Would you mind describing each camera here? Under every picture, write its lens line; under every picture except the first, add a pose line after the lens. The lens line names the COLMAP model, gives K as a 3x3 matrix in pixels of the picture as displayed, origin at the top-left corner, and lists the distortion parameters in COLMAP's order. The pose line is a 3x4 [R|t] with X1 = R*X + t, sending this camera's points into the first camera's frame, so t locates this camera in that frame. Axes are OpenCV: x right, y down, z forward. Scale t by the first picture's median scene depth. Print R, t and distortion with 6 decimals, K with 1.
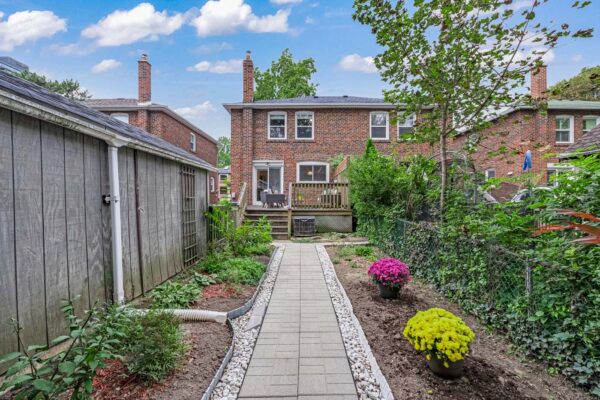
lens RADIAL K [[251.4, 0, 297.6], [0, 251.4, 196.2], [0, 0, 1]] dist [-0.000876, 0.000016]
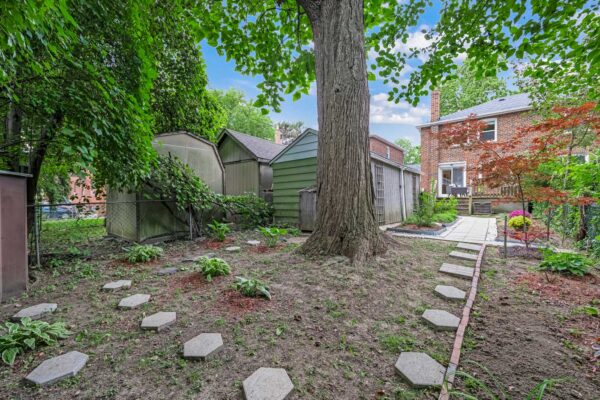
lens RADIAL K [[236.3, 0, 307.8], [0, 236.3, 194.8], [0, 0, 1]] dist [-0.003687, -0.000081]
pose [[0.791649, -0.006282, -0.610944, 0.055613], [0.005530, 0.999980, -0.003117, 0.036836], [0.610952, -0.000911, 0.791667, -0.637588]]
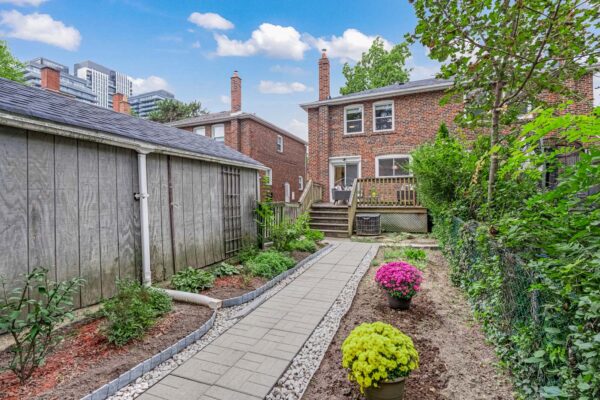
lens RADIAL K [[258.5, 0, 309.1], [0, 258.5, 188.7], [0, 0, 1]] dist [-0.000675, -0.000132]
pose [[0.939104, -0.021123, -0.342984, 0.142324], [0.014278, 0.999646, -0.022470, 0.004847], [0.343337, 0.016204, 0.939073, 0.025388]]
